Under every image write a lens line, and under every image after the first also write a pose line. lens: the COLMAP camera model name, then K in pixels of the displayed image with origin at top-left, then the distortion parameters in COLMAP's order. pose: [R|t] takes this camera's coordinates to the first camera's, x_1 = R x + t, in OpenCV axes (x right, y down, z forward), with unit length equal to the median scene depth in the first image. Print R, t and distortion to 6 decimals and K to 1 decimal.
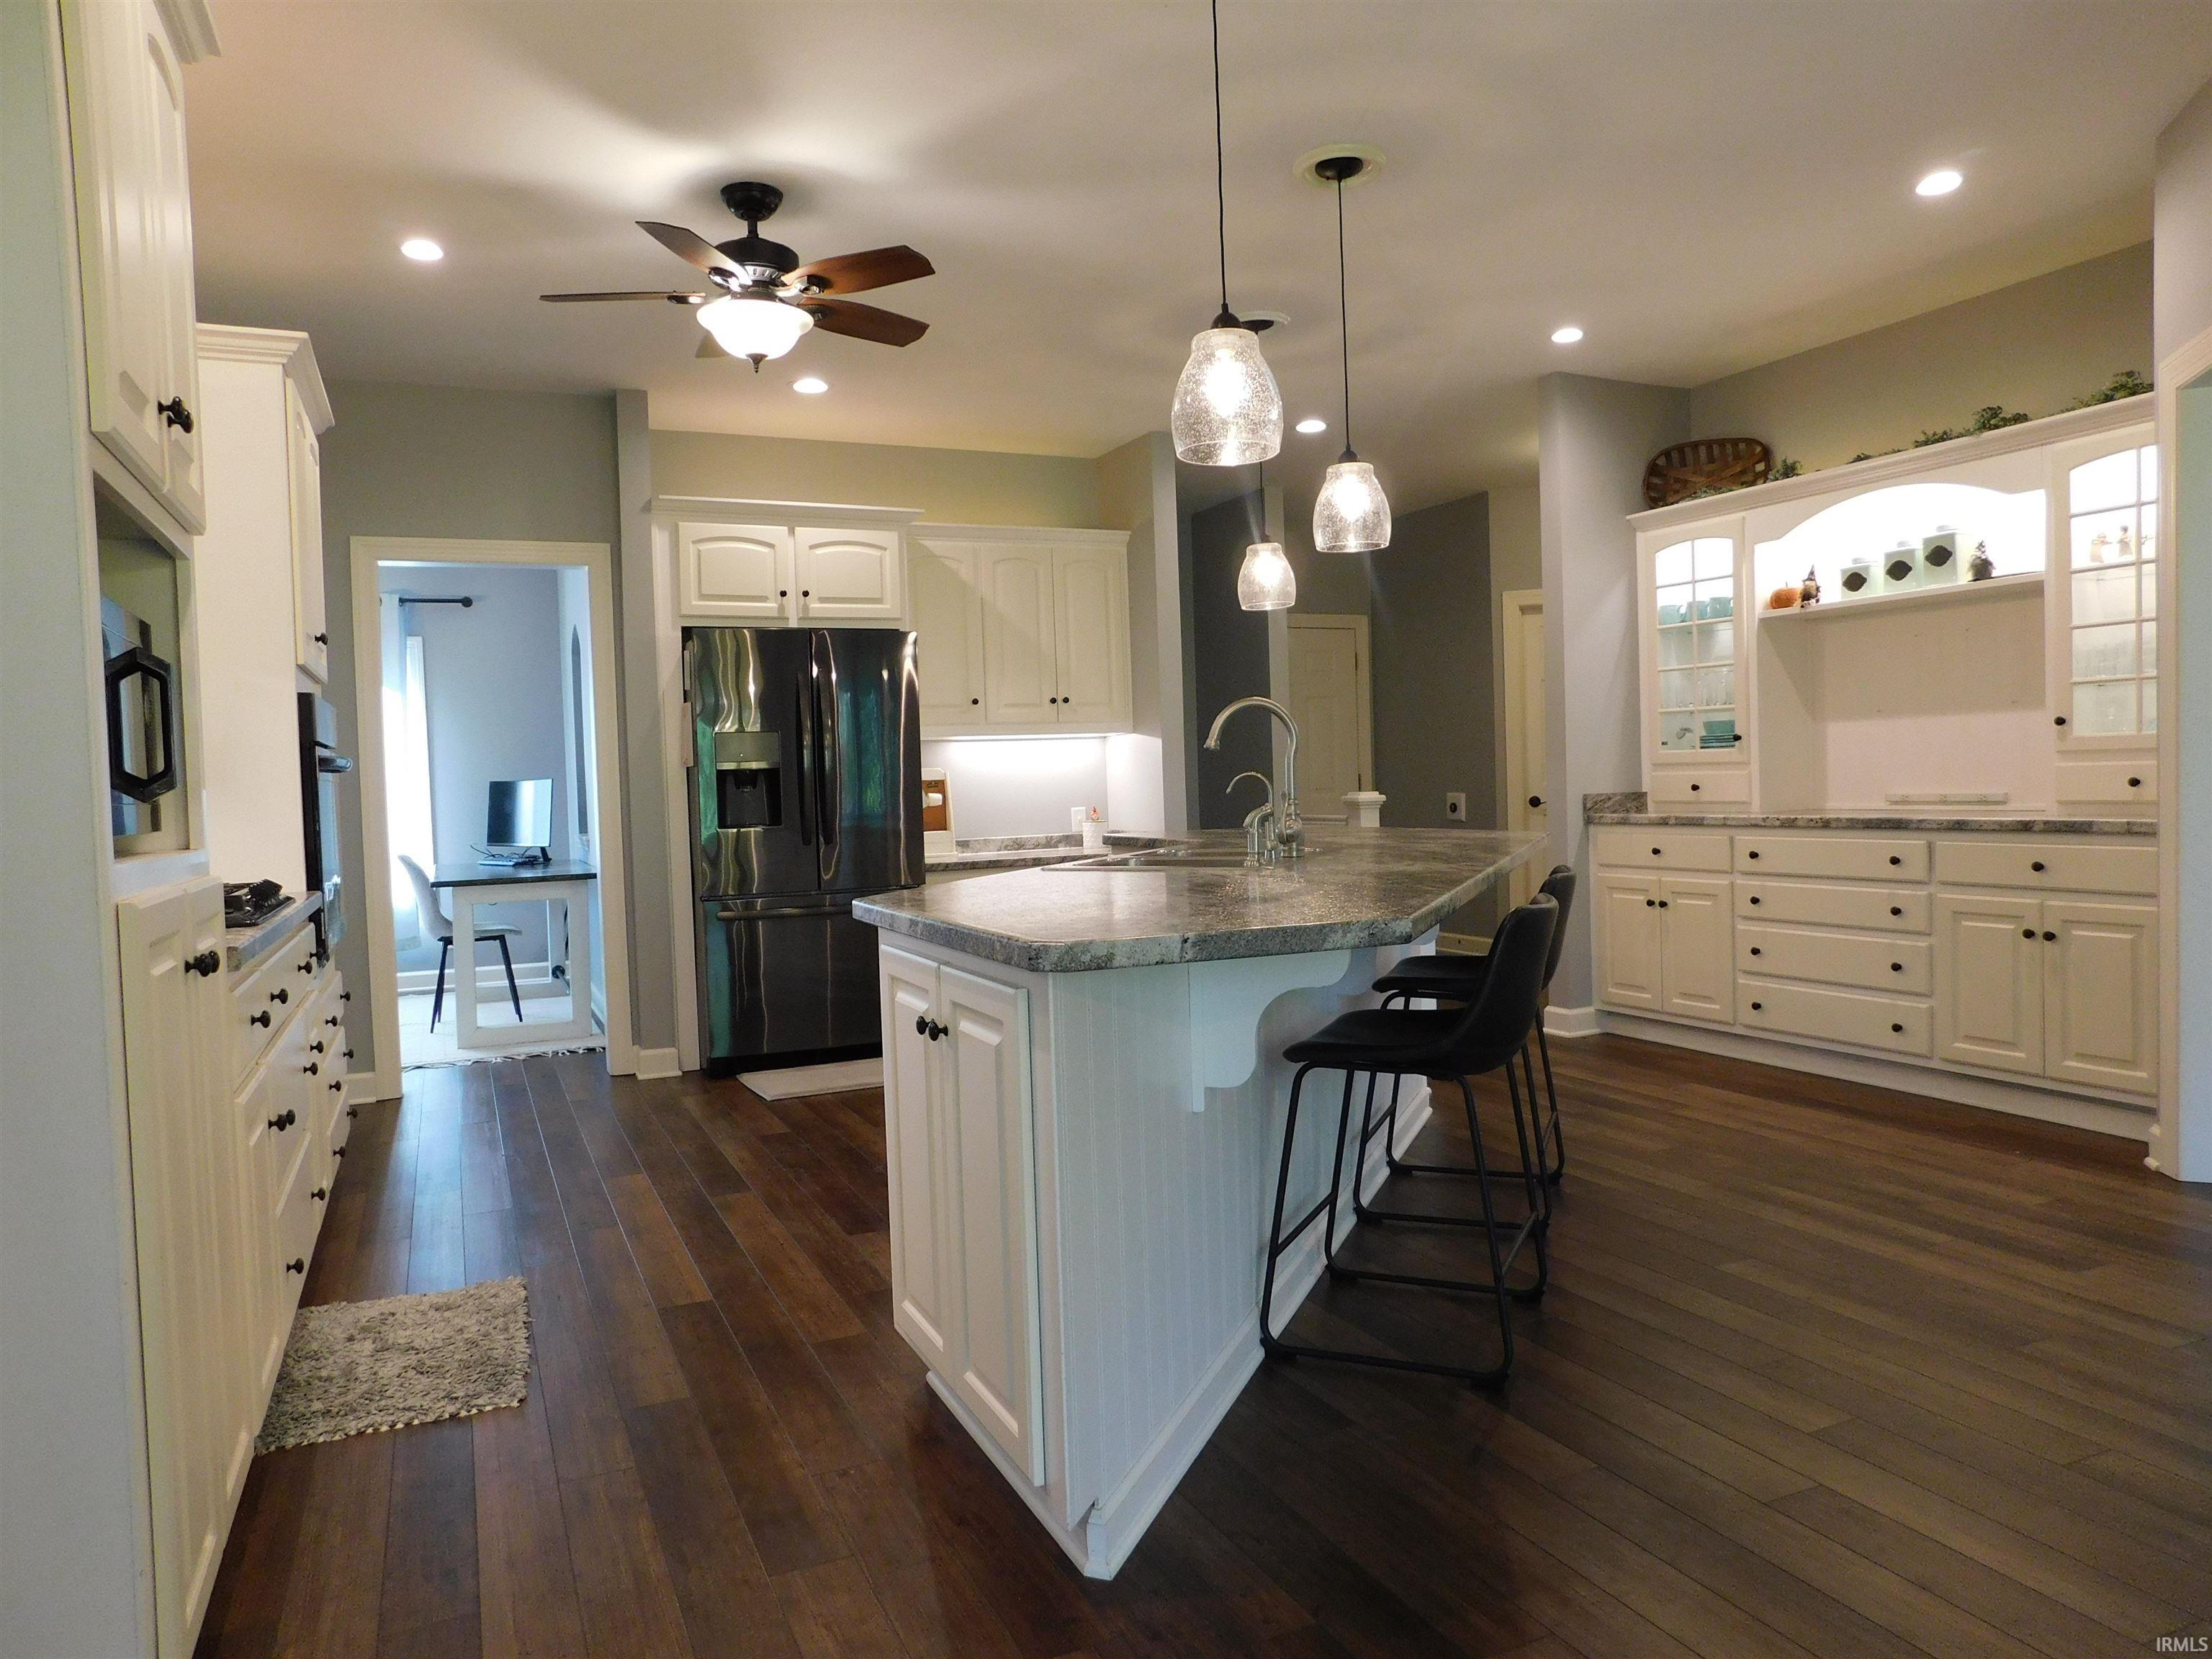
lens RADIAL K [[1469.5, 0, 1113.8], [0, 1469.5, 837.7], [0, 0, 1]] dist [-0.033352, -0.000088]
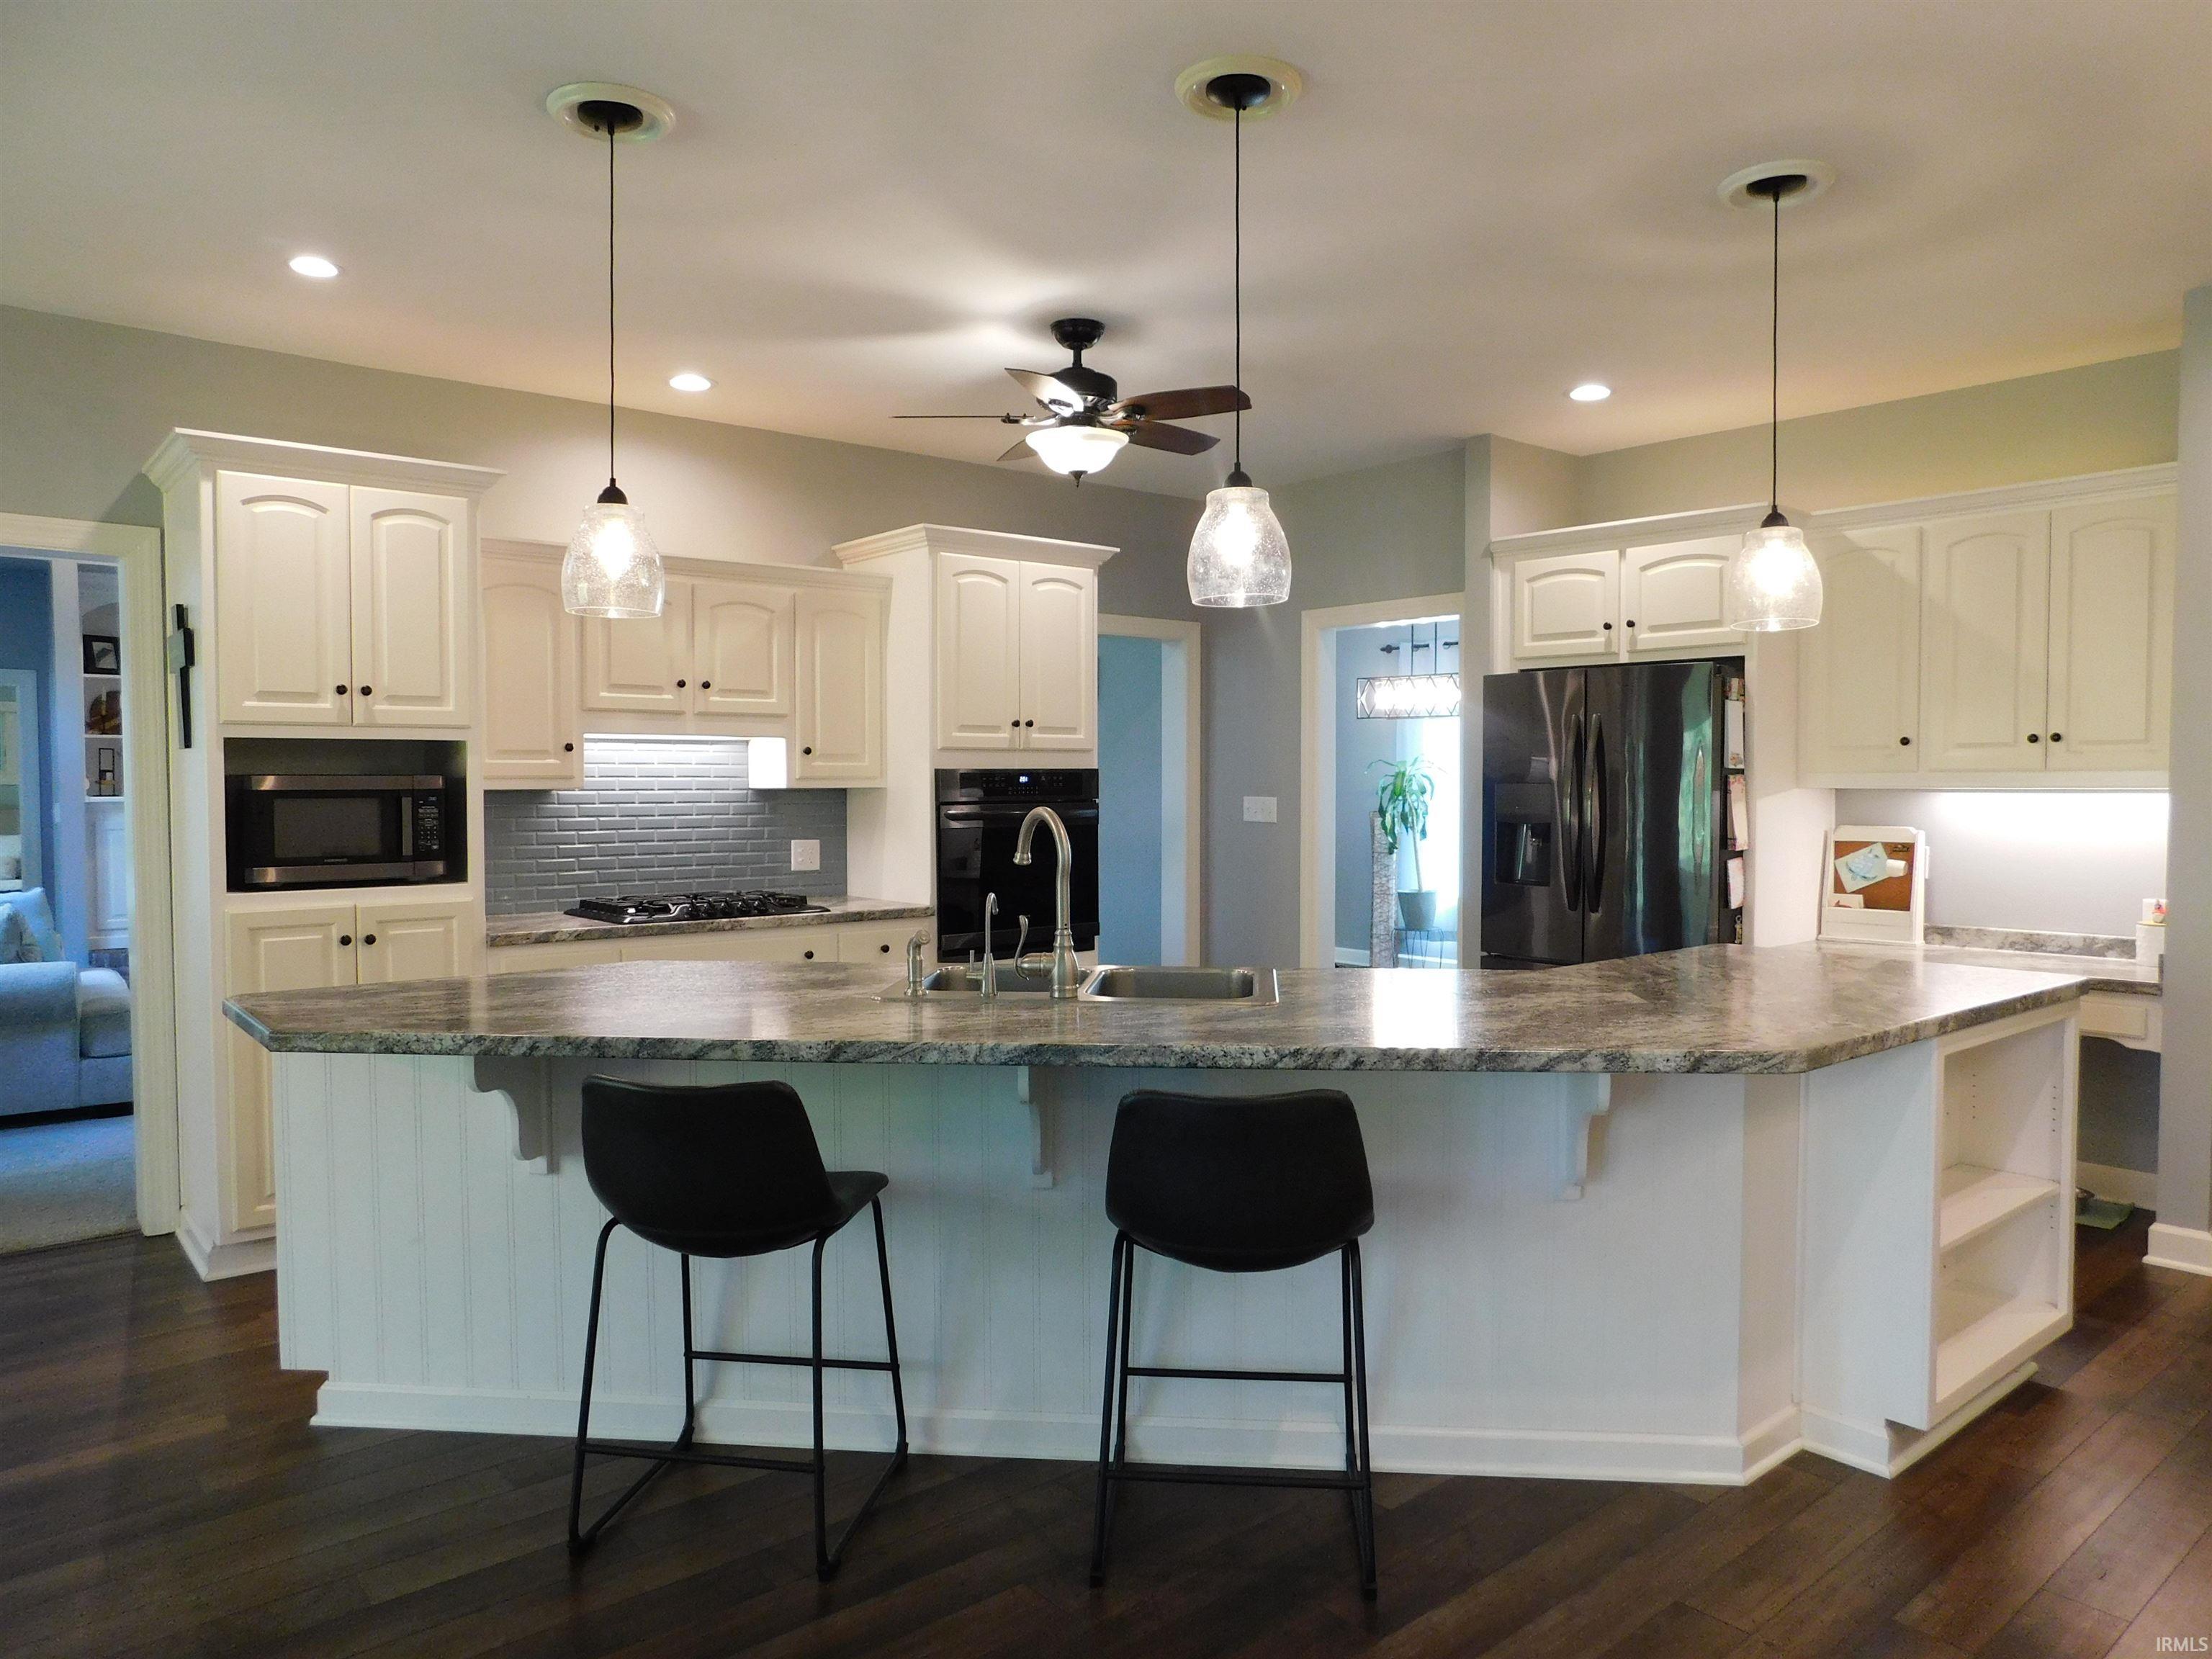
lens RADIAL K [[1469.5, 0, 1110.5], [0, 1469.5, 832.5], [0, 0, 1]] dist [-0.033352, -0.000088]
pose [[0.269831, 0.066436, -0.960613, 0.550785], [-0.046710, 0.997346, 0.055856, -0.076548], [0.961774, 0.029798, 0.272218, 0.468098]]
